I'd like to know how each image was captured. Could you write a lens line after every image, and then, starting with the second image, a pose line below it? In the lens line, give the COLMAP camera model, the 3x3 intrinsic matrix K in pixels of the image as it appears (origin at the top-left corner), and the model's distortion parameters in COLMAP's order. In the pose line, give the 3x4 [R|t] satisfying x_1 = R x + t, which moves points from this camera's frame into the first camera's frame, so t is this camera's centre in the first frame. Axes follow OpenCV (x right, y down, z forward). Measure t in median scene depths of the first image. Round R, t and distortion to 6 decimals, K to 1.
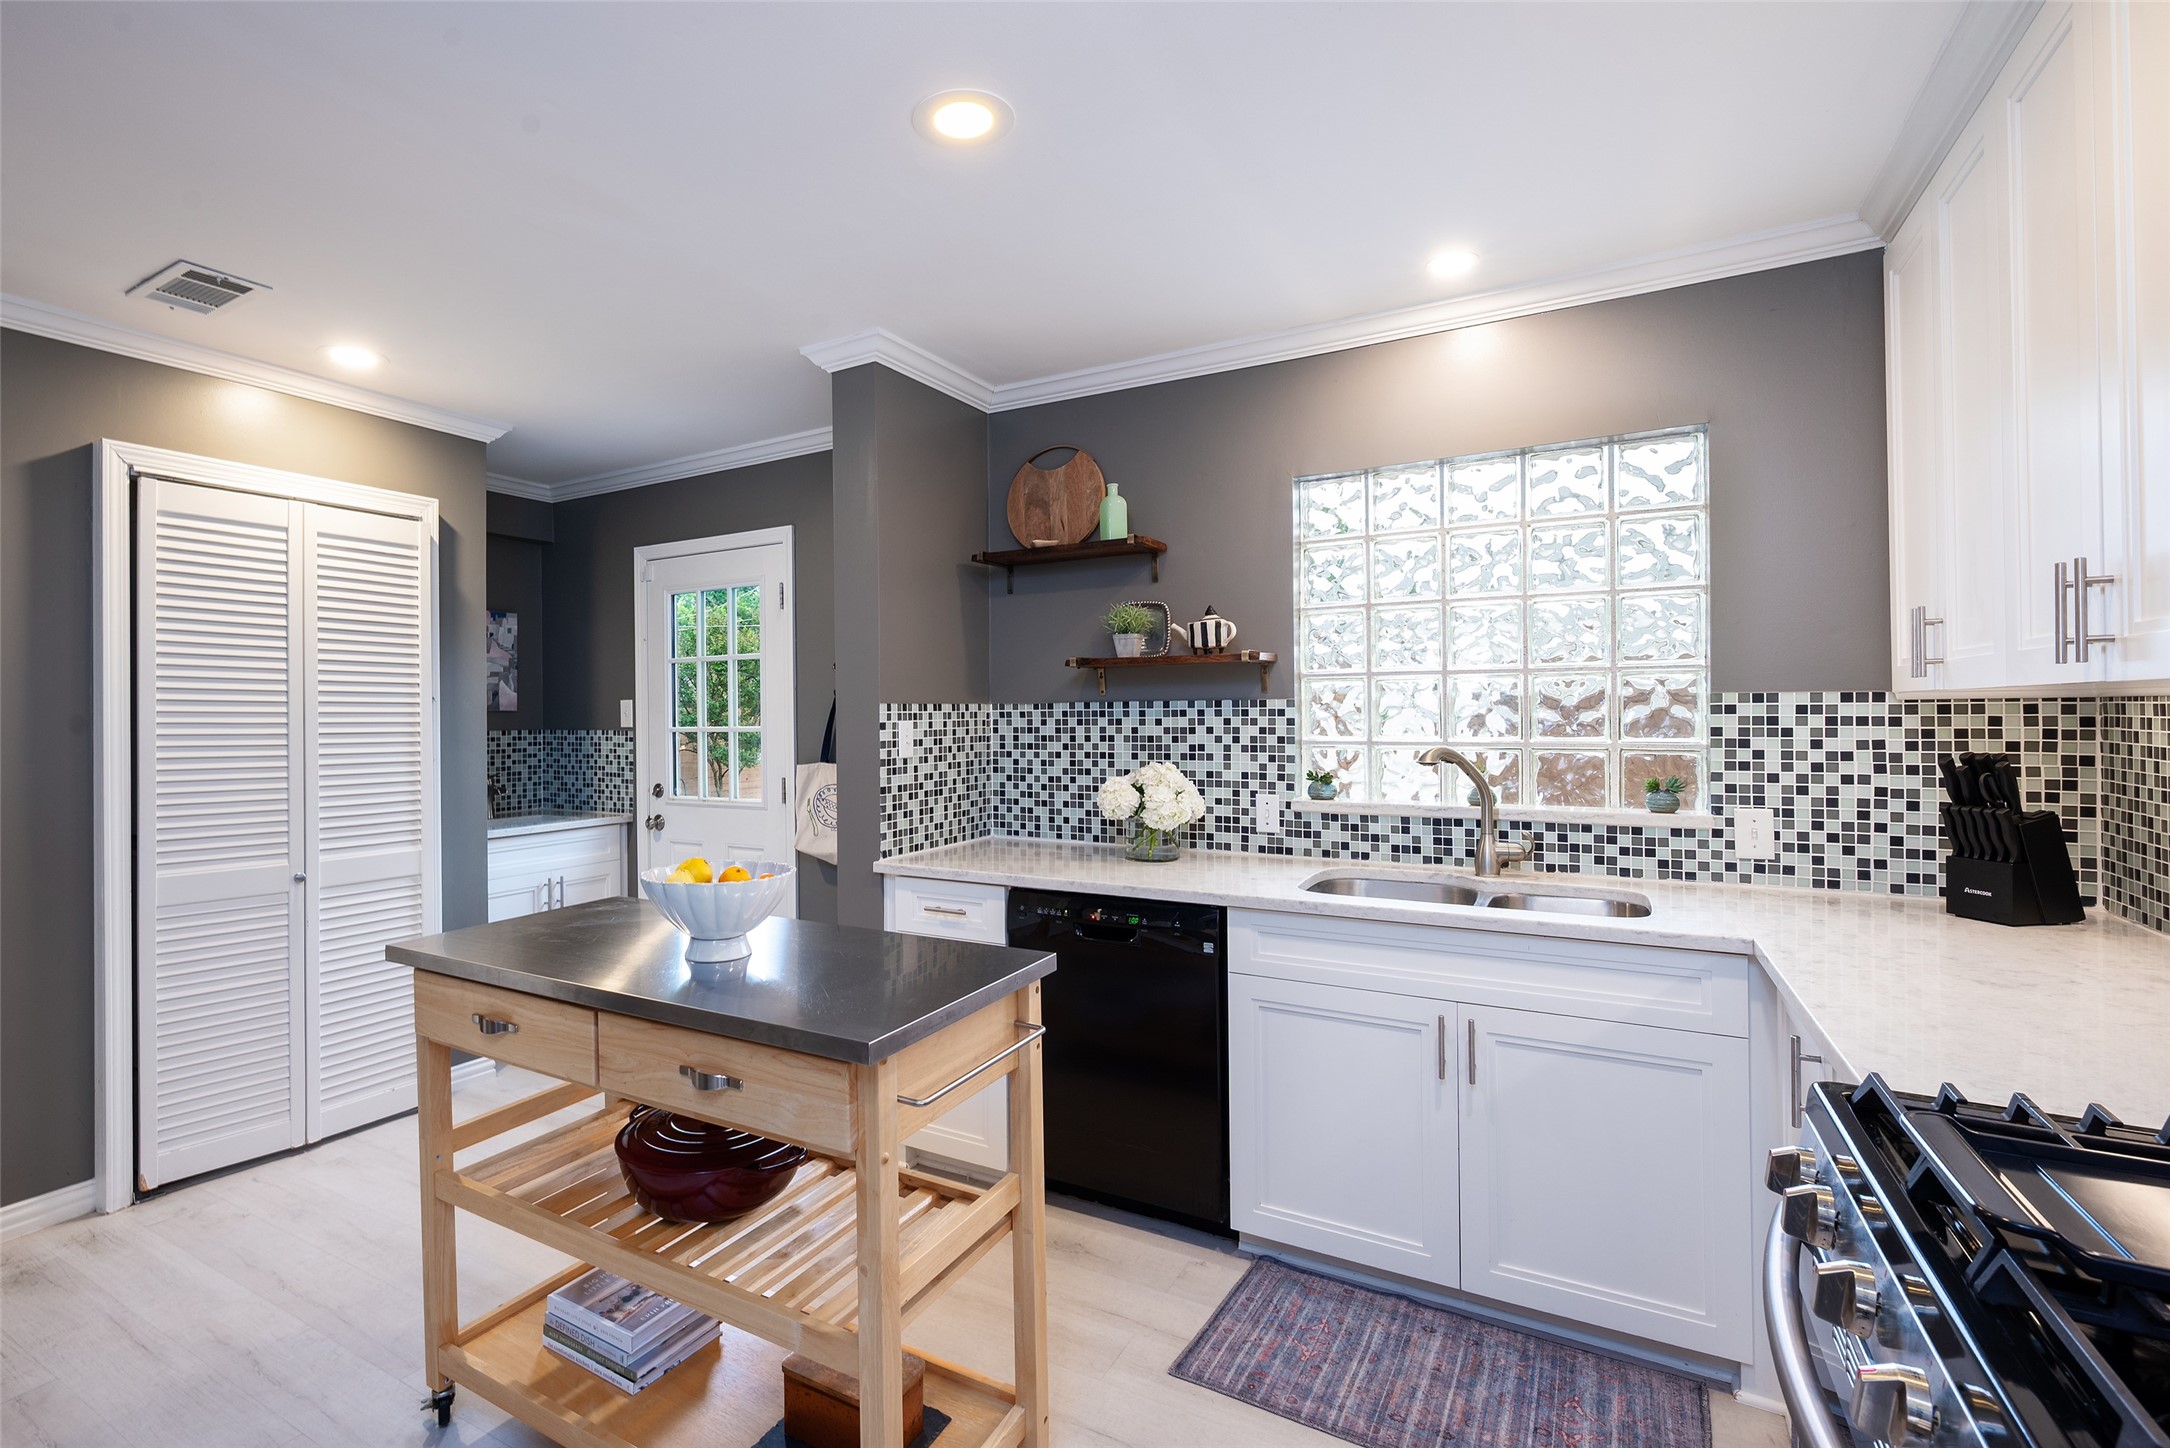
lens RADIAL K [[988.5, 0, 983.8], [0, 988.5, 708.0], [0, 0, 1]] dist [-0.001483, -0.000736]
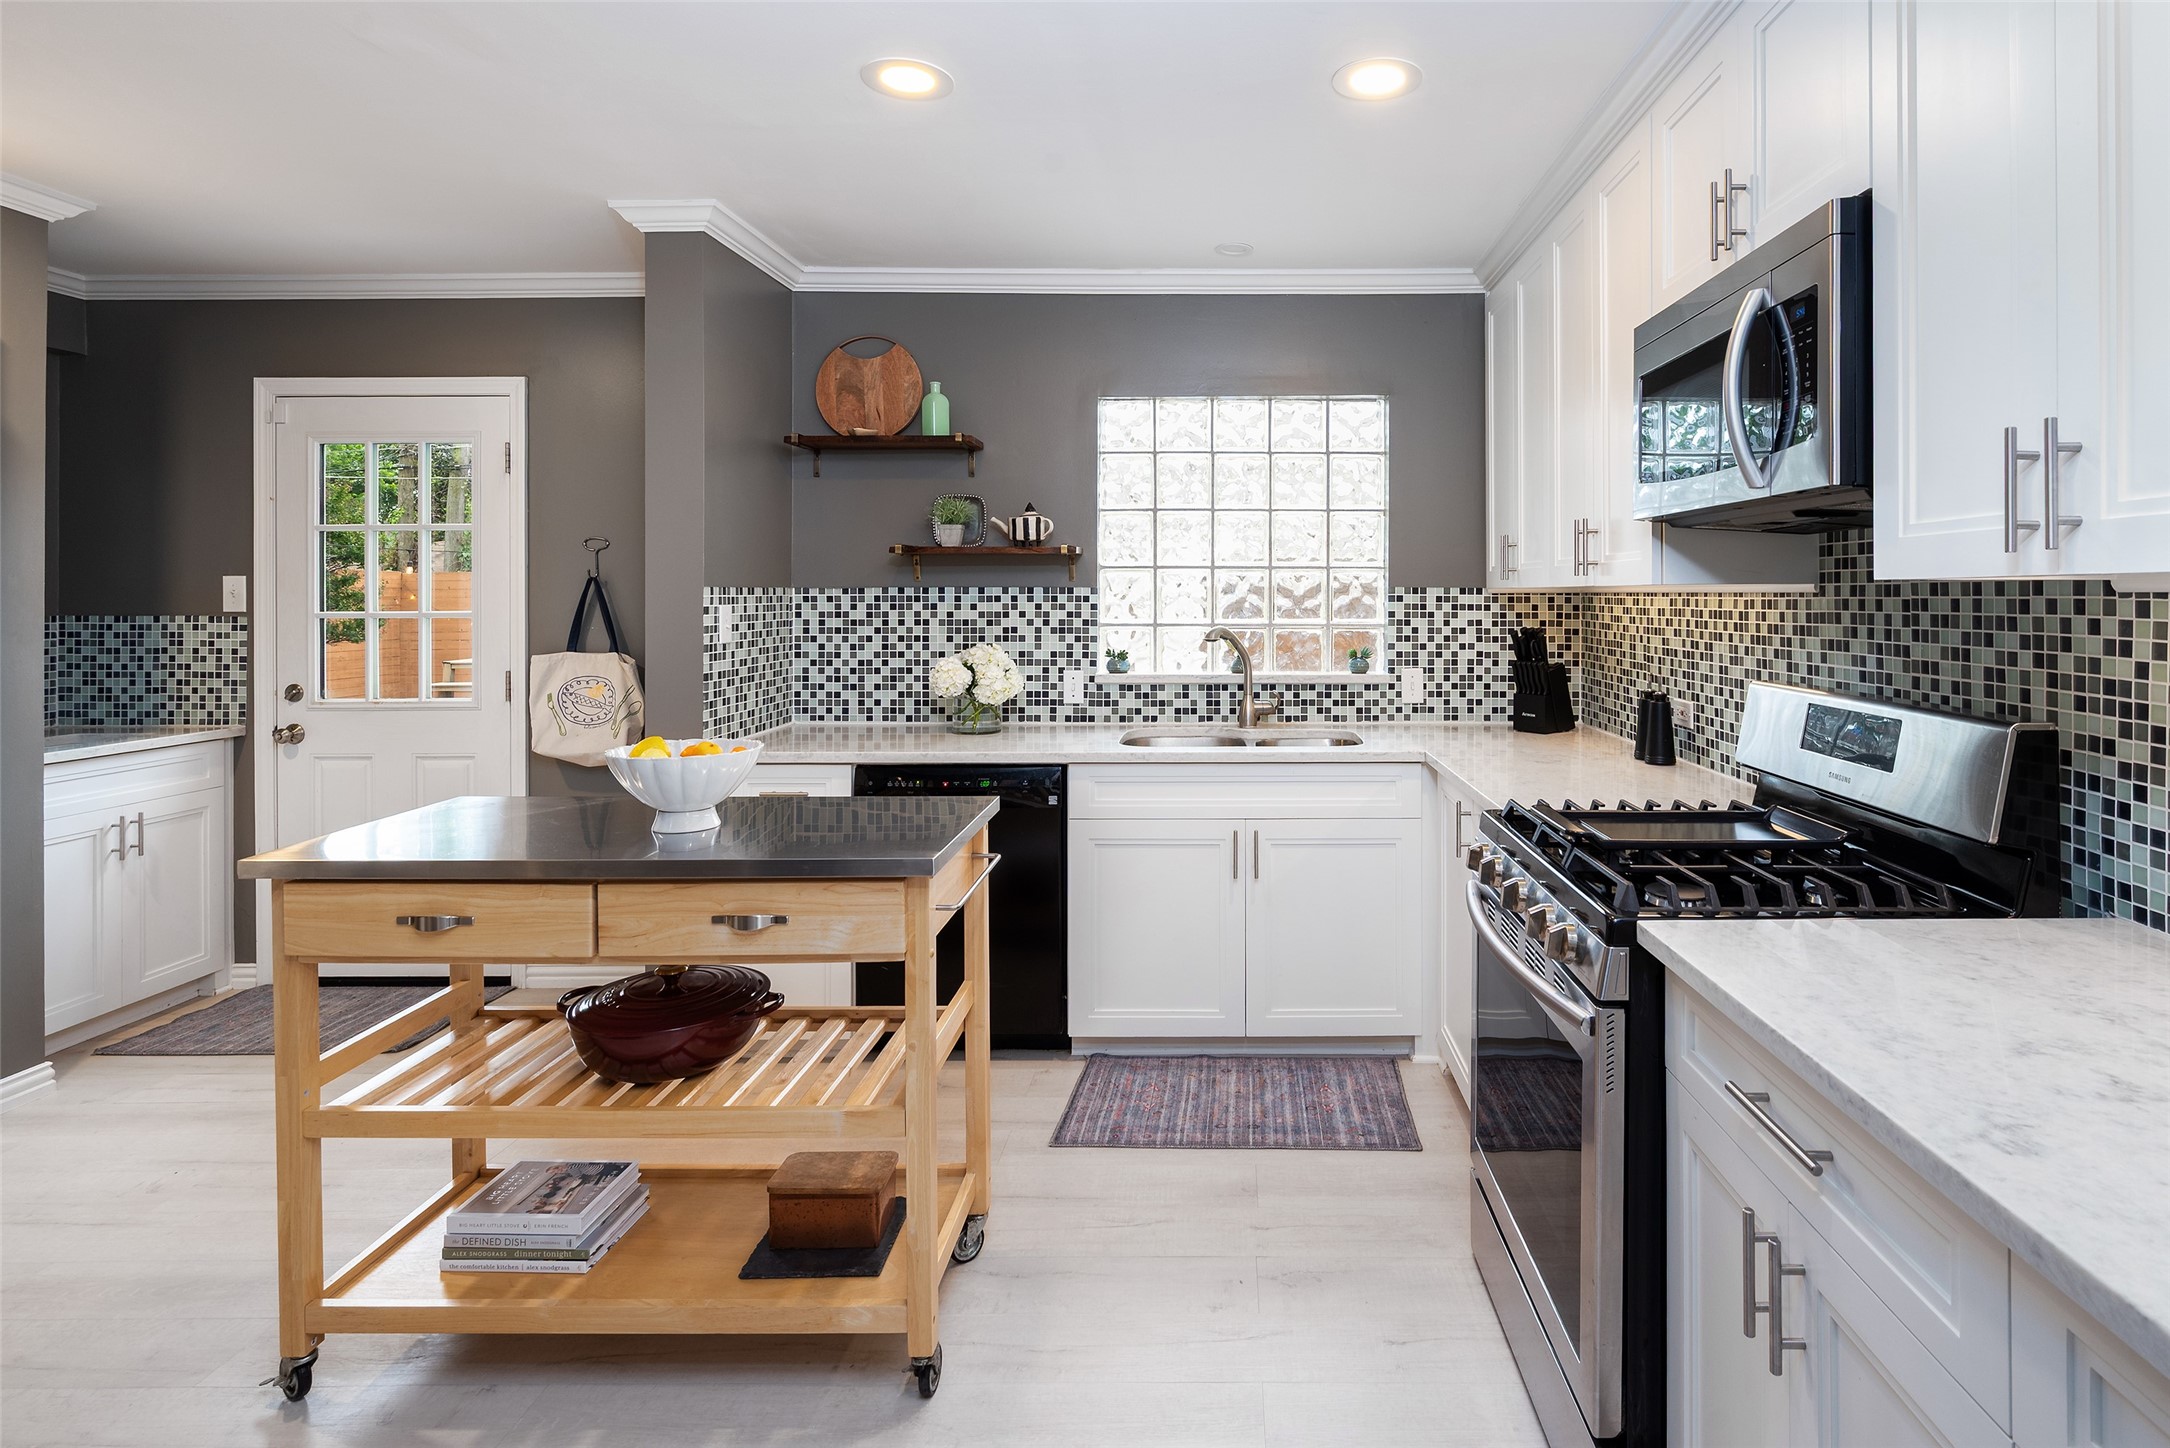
lens RADIAL K [[1094.8, 0, 1212.1], [0, 1094.8, 590.3], [0, 0, 1]] dist [-0.001197, -0.000737]
pose [[0.856658, 0.010094, 0.515786, -0.228288], [-0.009545, 0.999948, -0.003716, -0.001845], [-0.515797, -0.001740, 0.856709, -0.166265]]
